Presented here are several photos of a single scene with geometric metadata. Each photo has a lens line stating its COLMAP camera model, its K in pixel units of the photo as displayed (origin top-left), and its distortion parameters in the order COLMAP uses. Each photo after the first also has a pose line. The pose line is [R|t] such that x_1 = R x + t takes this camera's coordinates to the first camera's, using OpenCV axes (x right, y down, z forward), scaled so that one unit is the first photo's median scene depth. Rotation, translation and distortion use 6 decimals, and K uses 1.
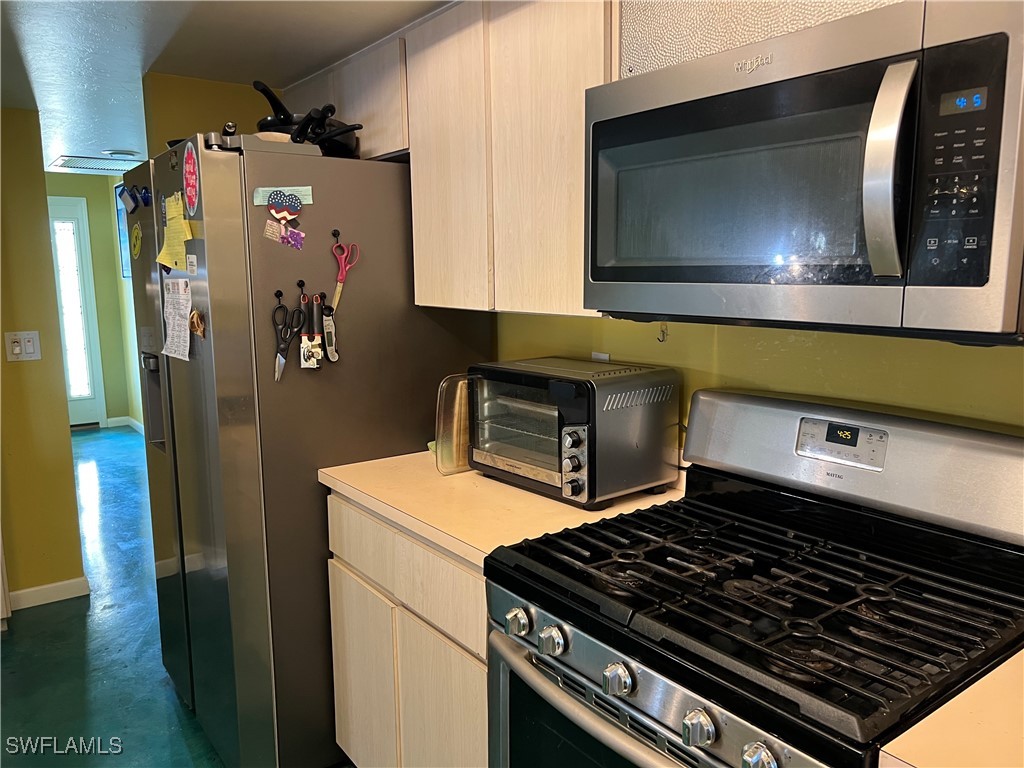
lens RADIAL K [[784.2, 0, 511.8], [0, 784.2, 383.9], [0, 0, 1]] dist [0.029108, -0.014856]
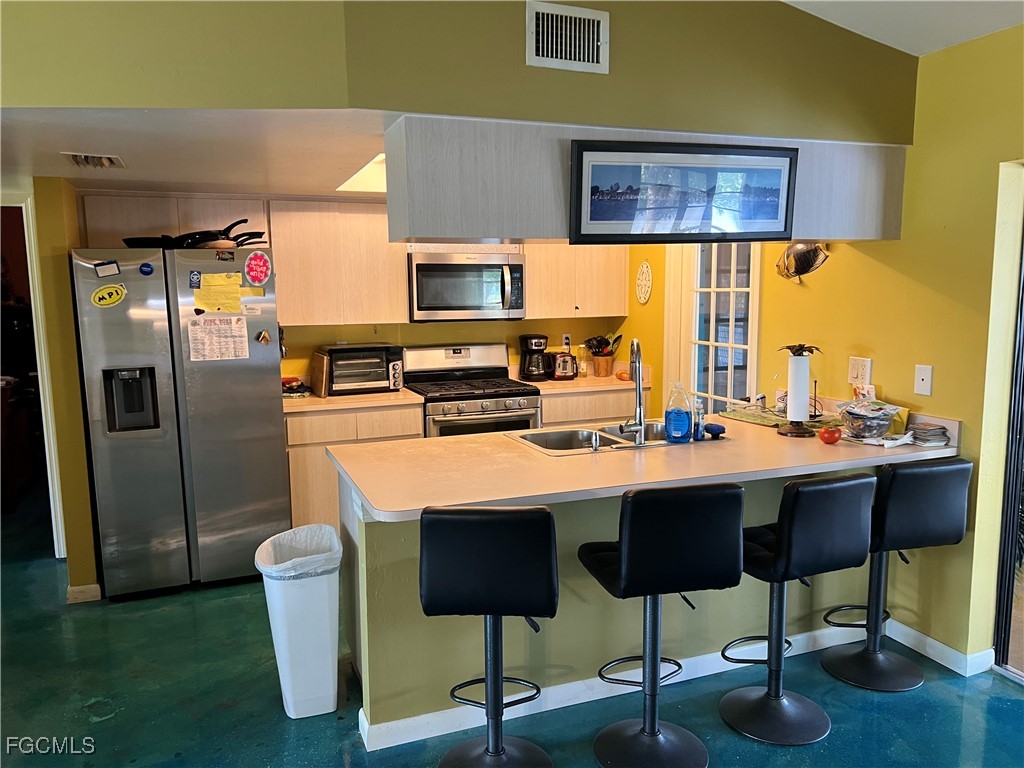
lens RADIAL K [[784.2, 0, 515.1], [0, 784.2, 387.7], [0, 0, 1]] dist [0.029108, -0.014856]
pose [[0.246120, -0.115116, 0.962379, -2.890814], [0.152325, 0.985177, 0.078887, -0.015196], [-0.957195, 0.127179, 0.260007, -0.174310]]
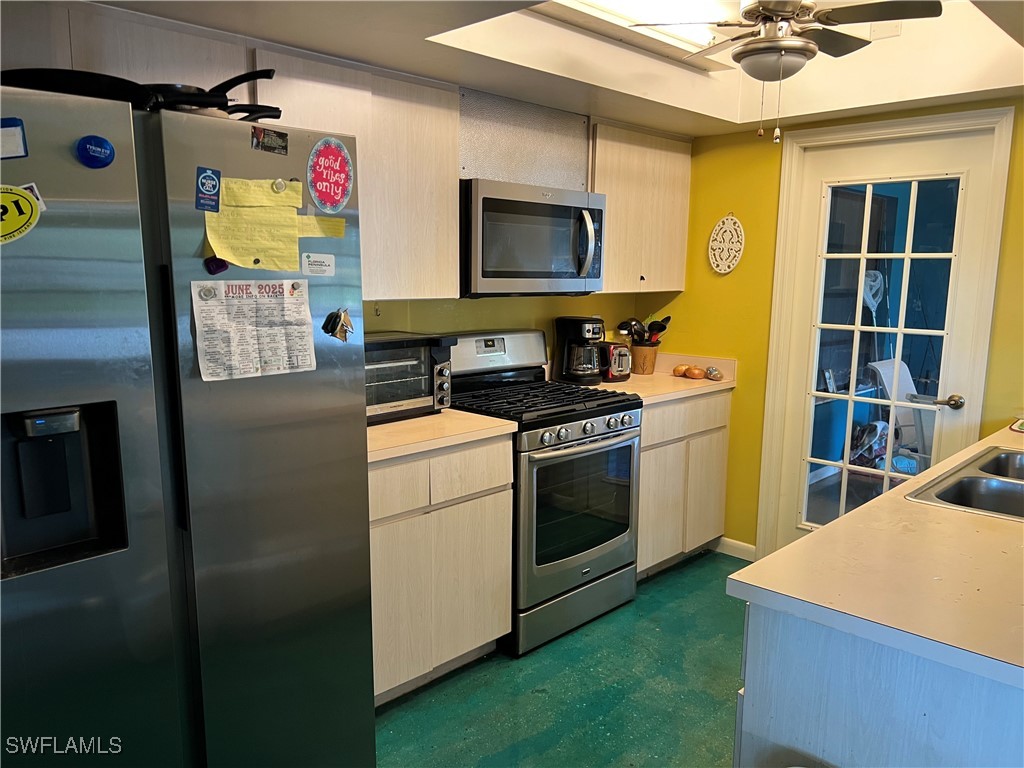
lens RADIAL K [[784.2, 0, 509.9], [0, 784.2, 387.0], [0, 0, 1]] dist [0.029108, -0.014856]
pose [[-0.170428, -0.137833, 0.975682, -1.804273], [0.138083, 0.977058, 0.162147, -0.171019], [-0.975647, 0.162359, -0.147486, 1.243600]]
